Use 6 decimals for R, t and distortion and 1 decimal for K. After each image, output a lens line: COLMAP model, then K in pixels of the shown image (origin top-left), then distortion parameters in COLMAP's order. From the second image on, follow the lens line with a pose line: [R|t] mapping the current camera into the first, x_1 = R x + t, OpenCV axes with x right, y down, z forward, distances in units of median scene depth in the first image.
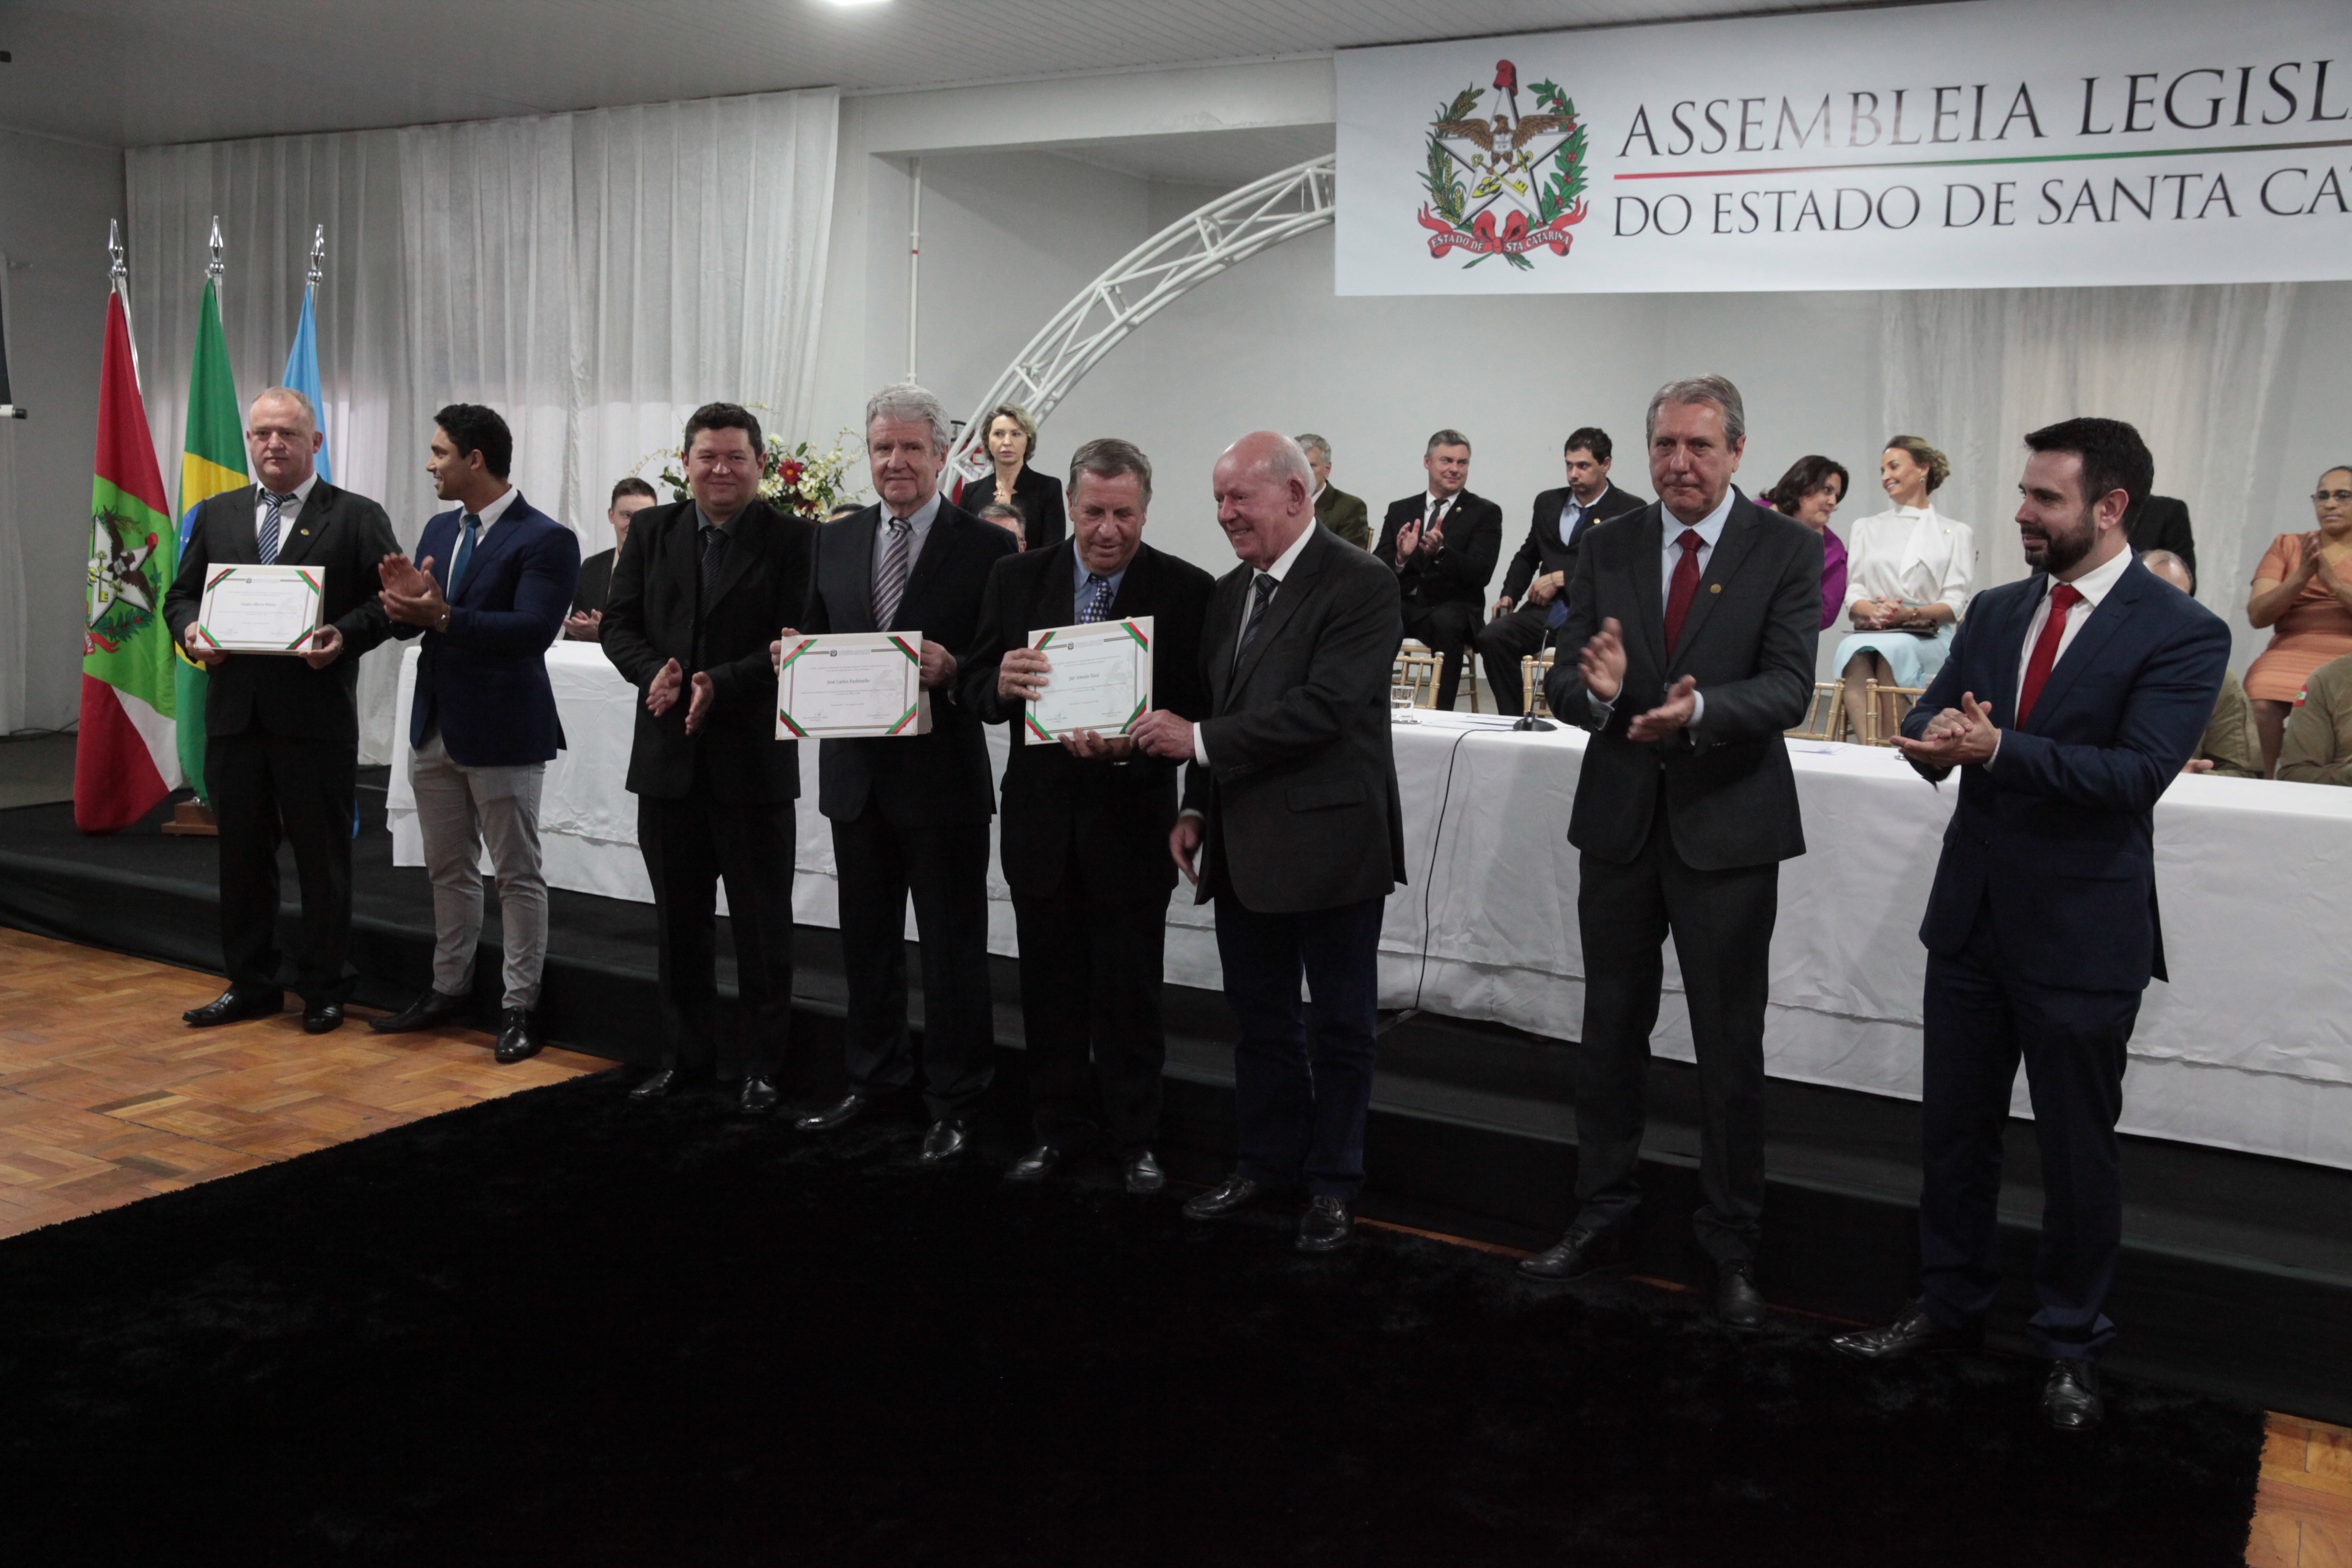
lens RADIAL K [[2157.7, 0, 1181.3], [0, 2157.7, 795.9], [0, 0, 1]] dist [-0.042296, 0.120502]
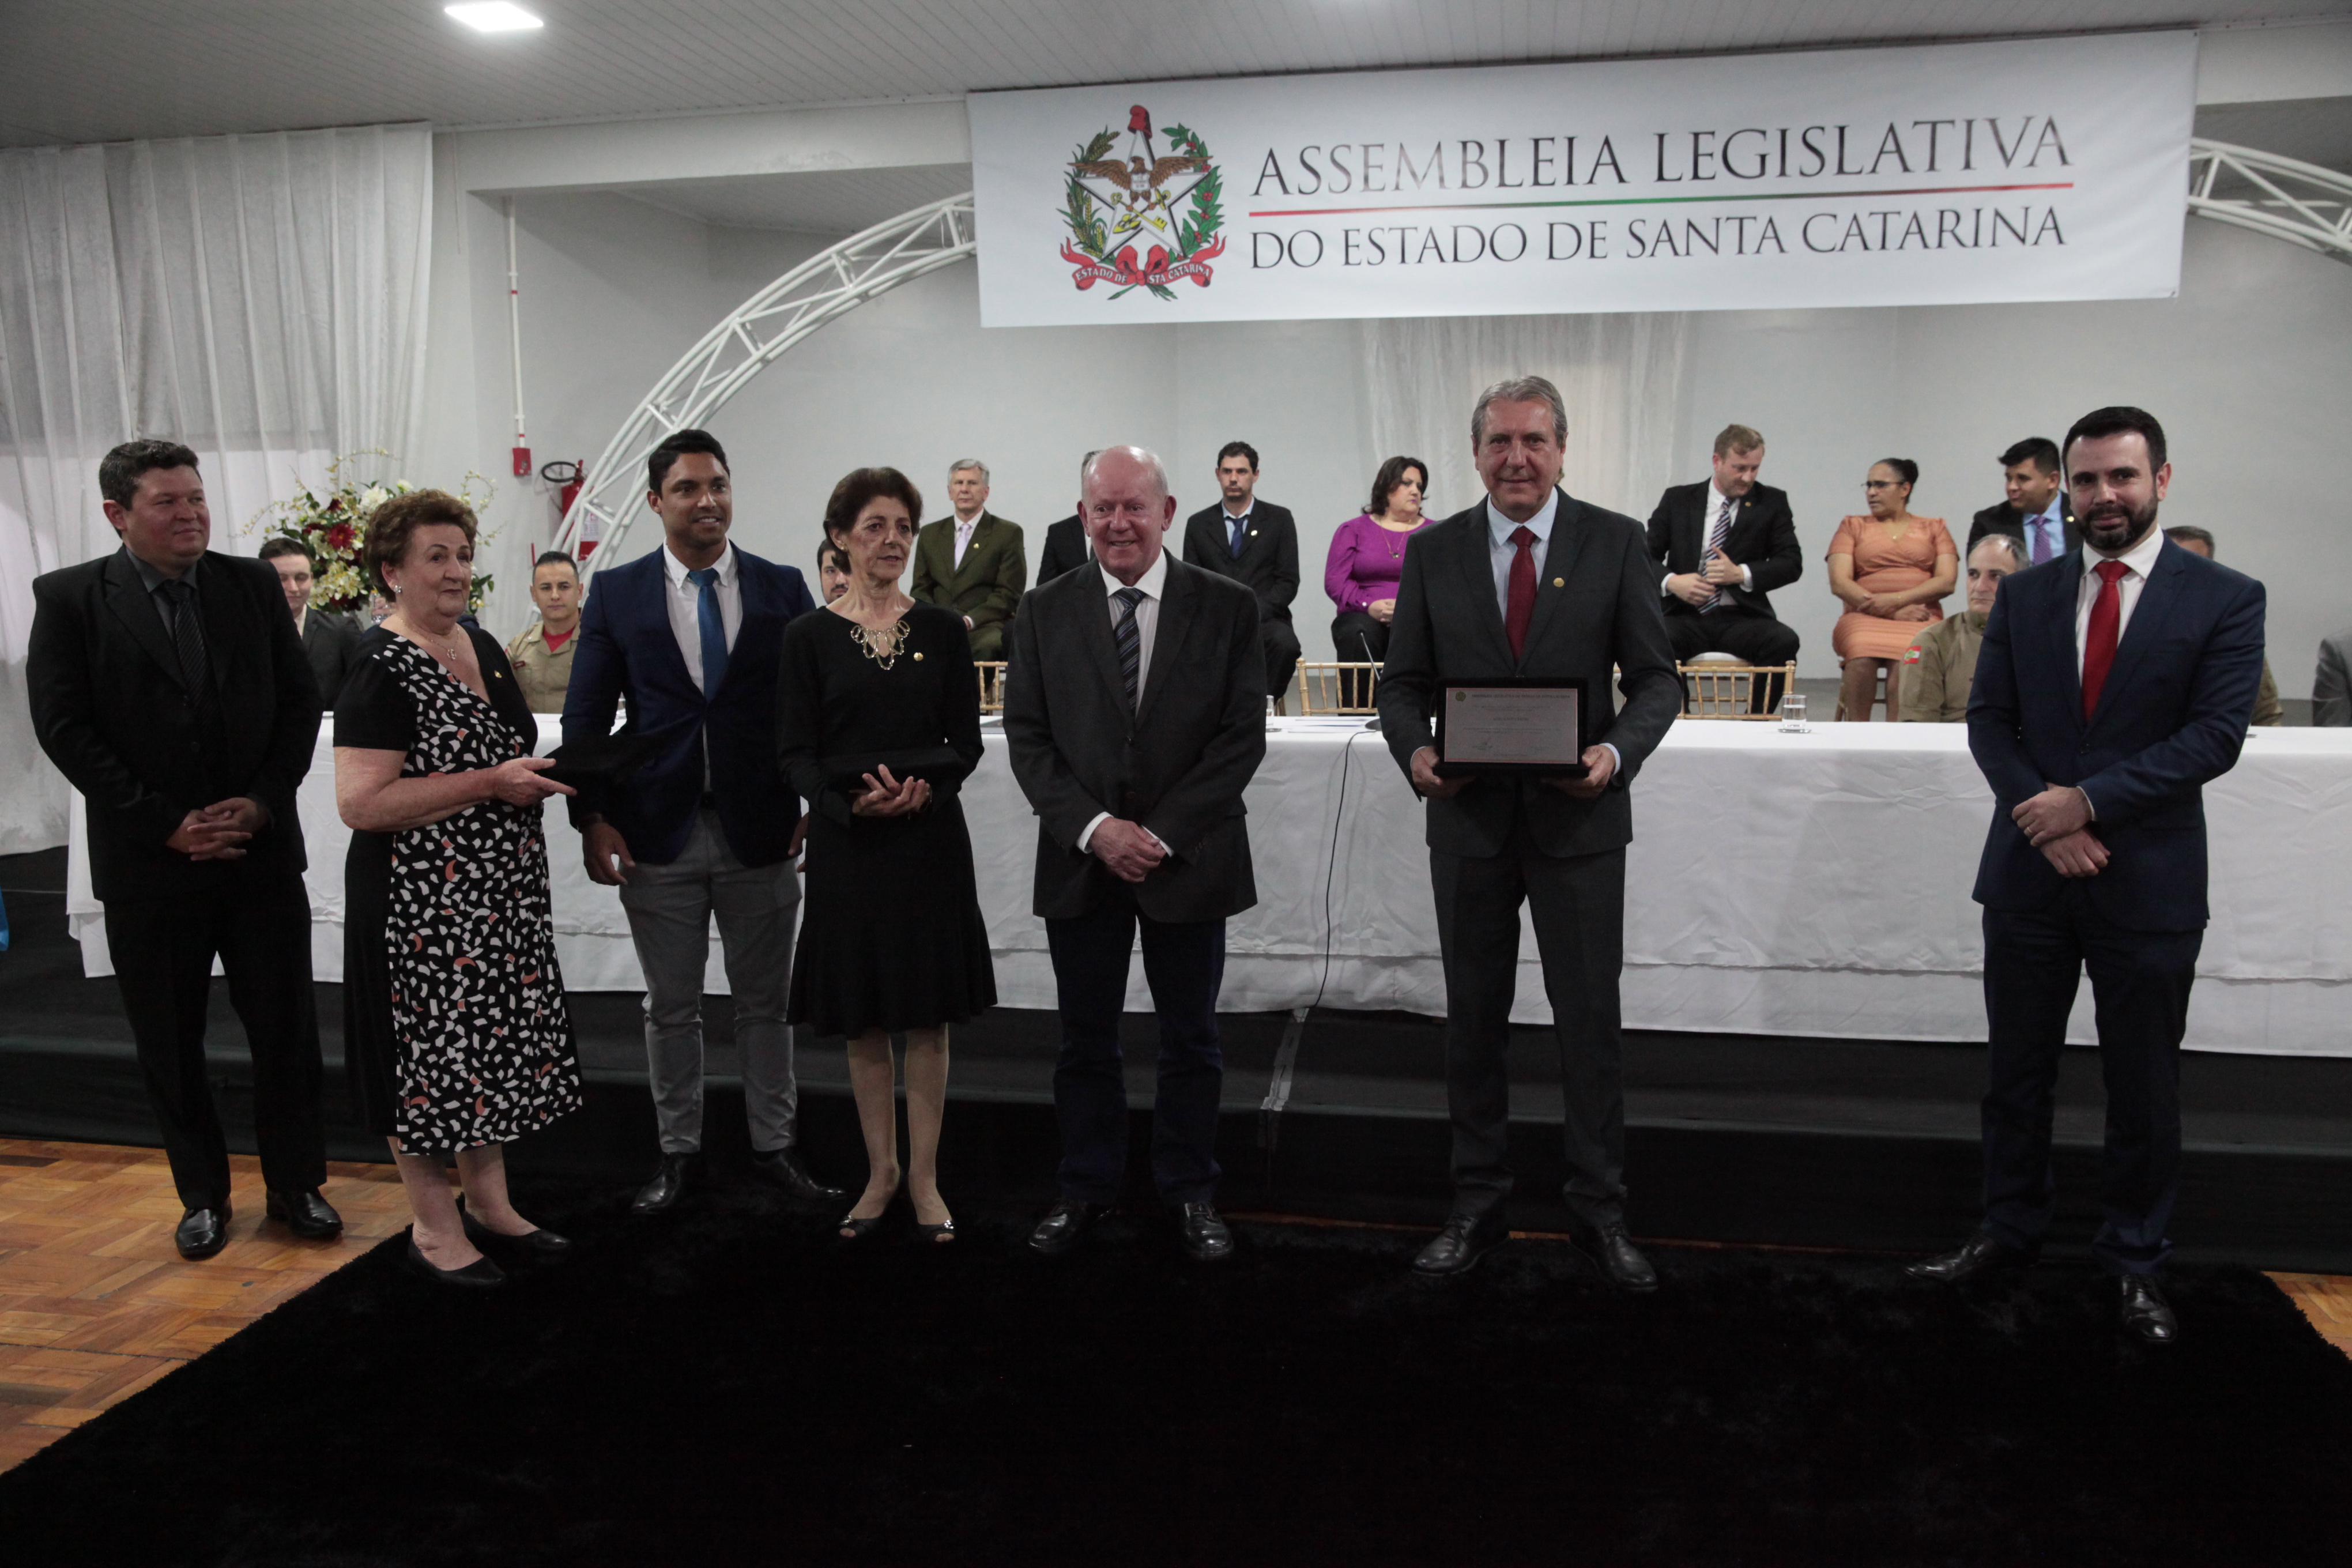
lens RADIAL K [[1901.6, 0, 1176.0], [0, 1901.6, 784.0], [0, 0, 1]] dist [-0.078277, 0.113144]
pose [[0.945351, -0.085447, 0.314658, -0.155430], [0.085174, 0.996258, 0.014643, -0.017682], [-0.314732, 0.012958, 0.949092, 0.106812]]
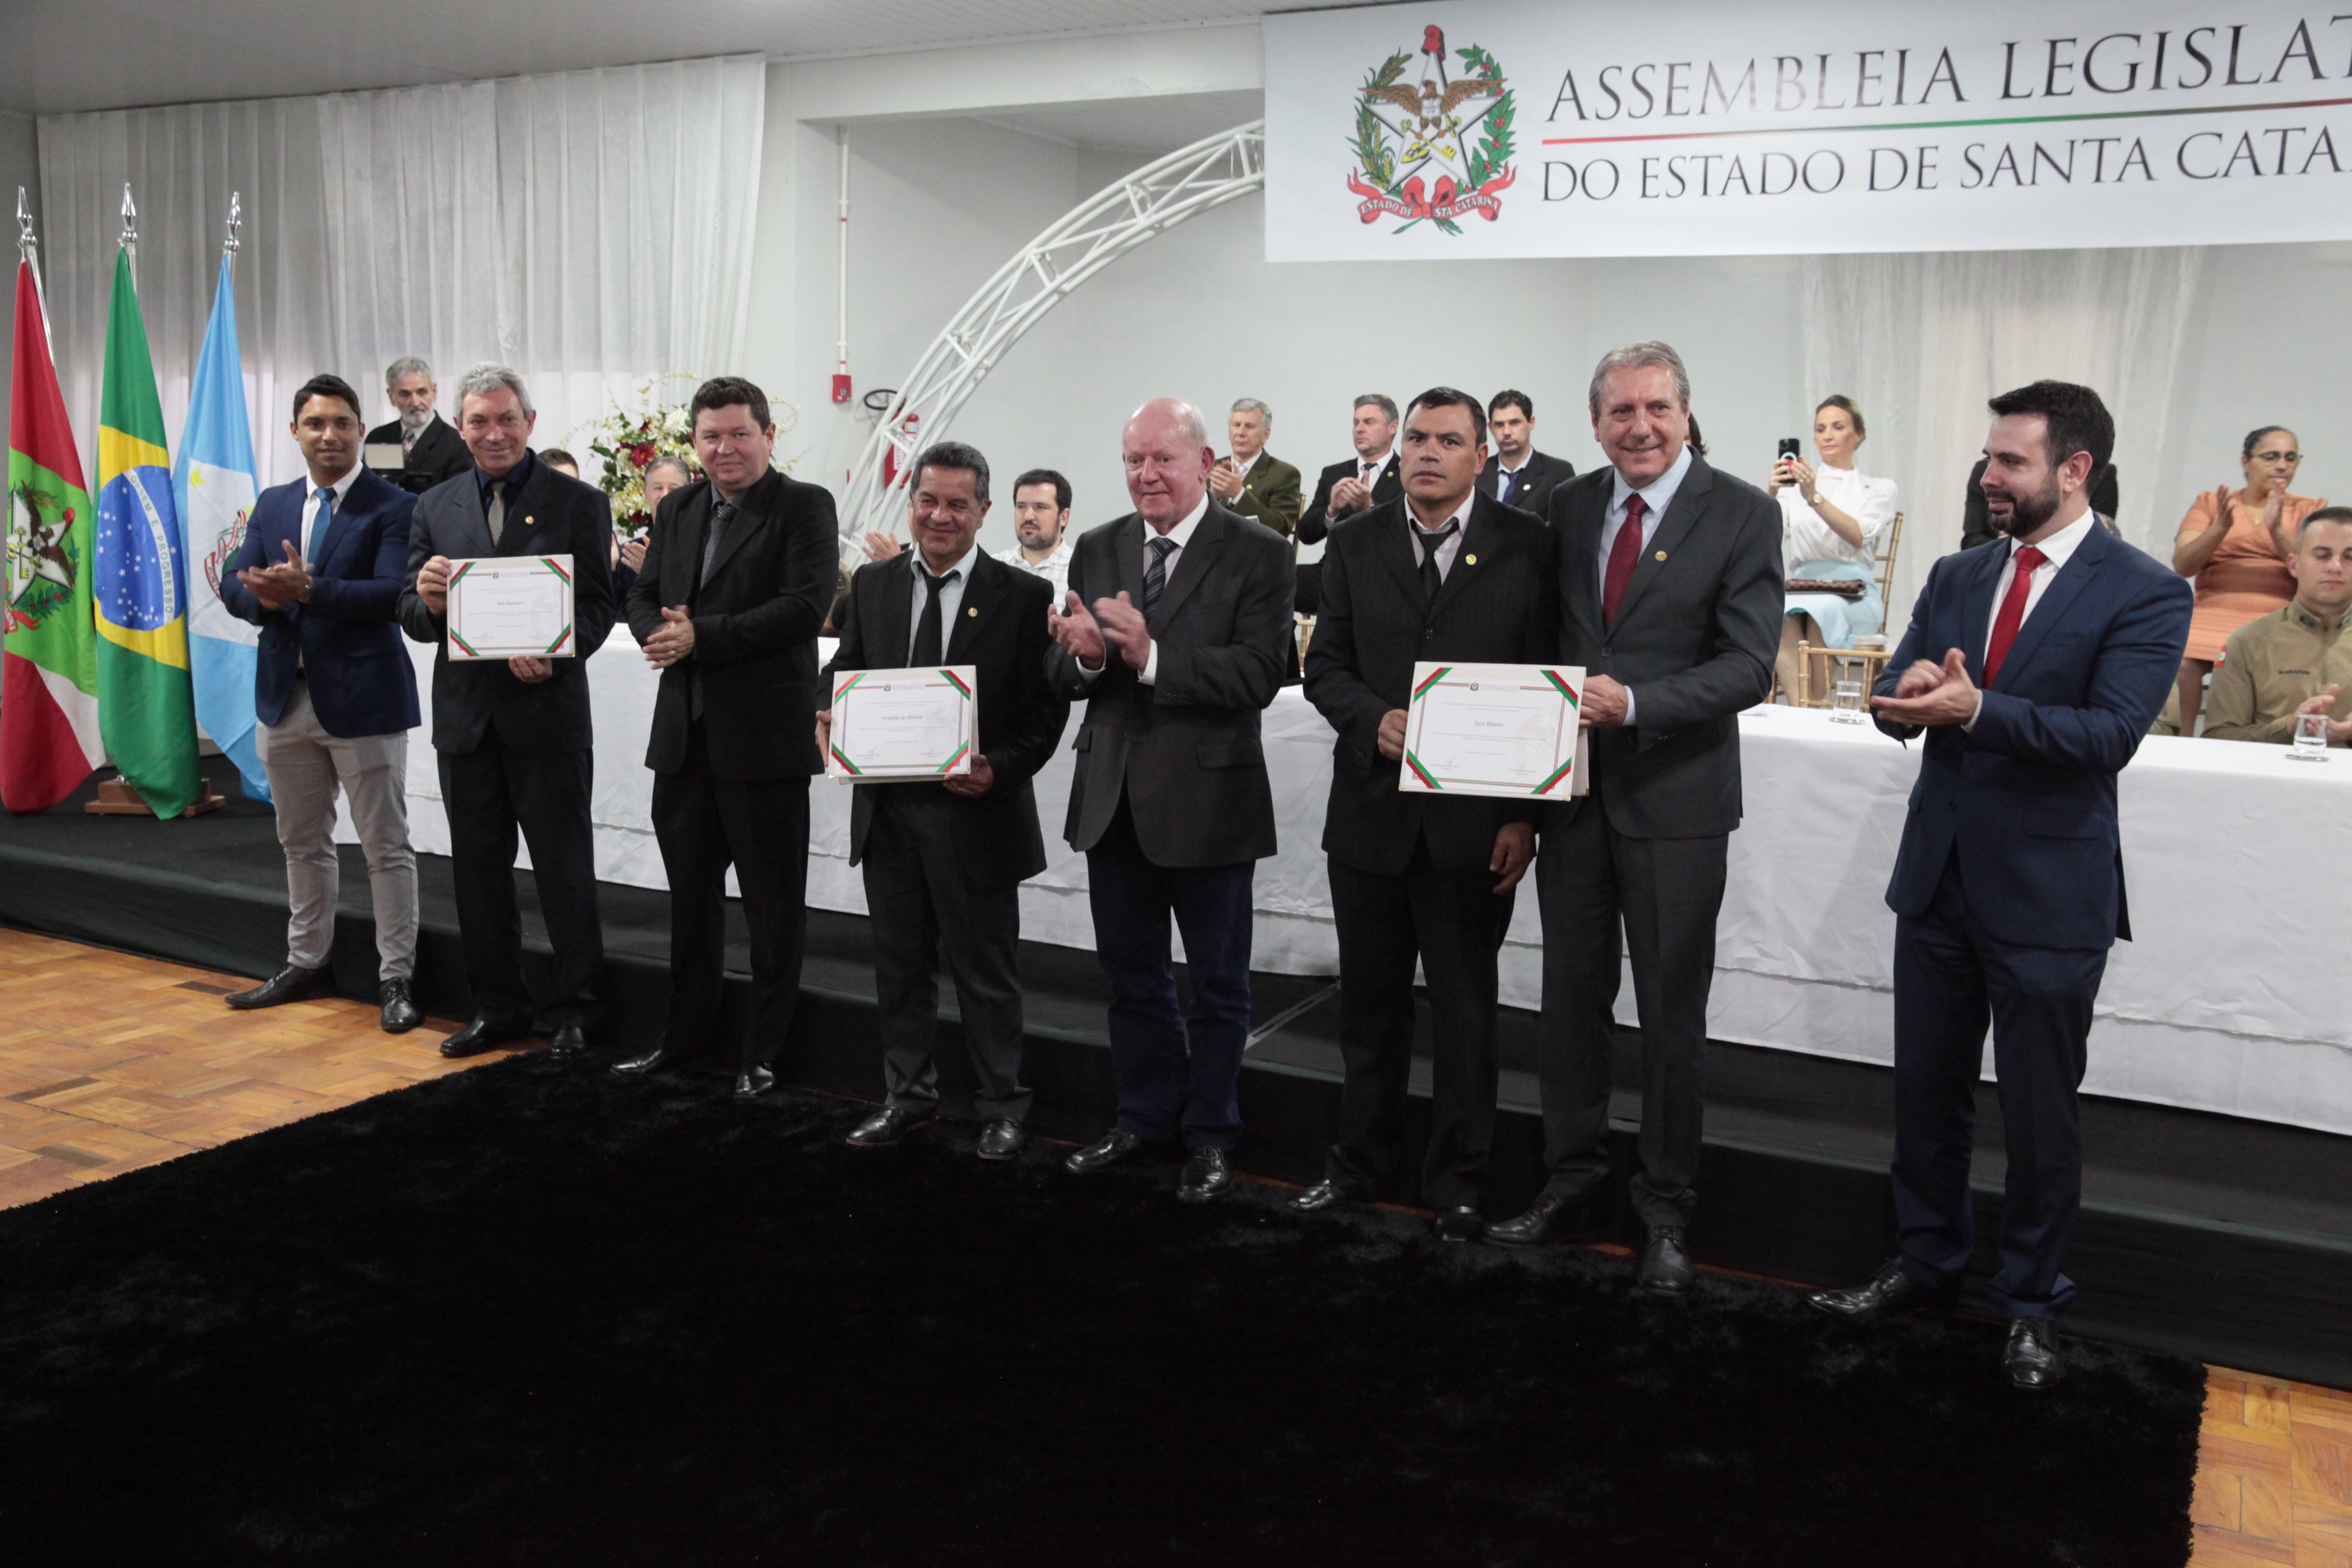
lens RADIAL K [[2122.0, 0, 1180.7], [0, 2122.0, 793.7], [0, 0, 1]] dist [-0.044785, 0.115909]
pose [[0.999450, -0.011510, 0.031108, -0.001550], [0.010987, 0.999796, 0.016926, -0.002017], [-0.031297, -0.016575, 0.999373, 0.013466]]
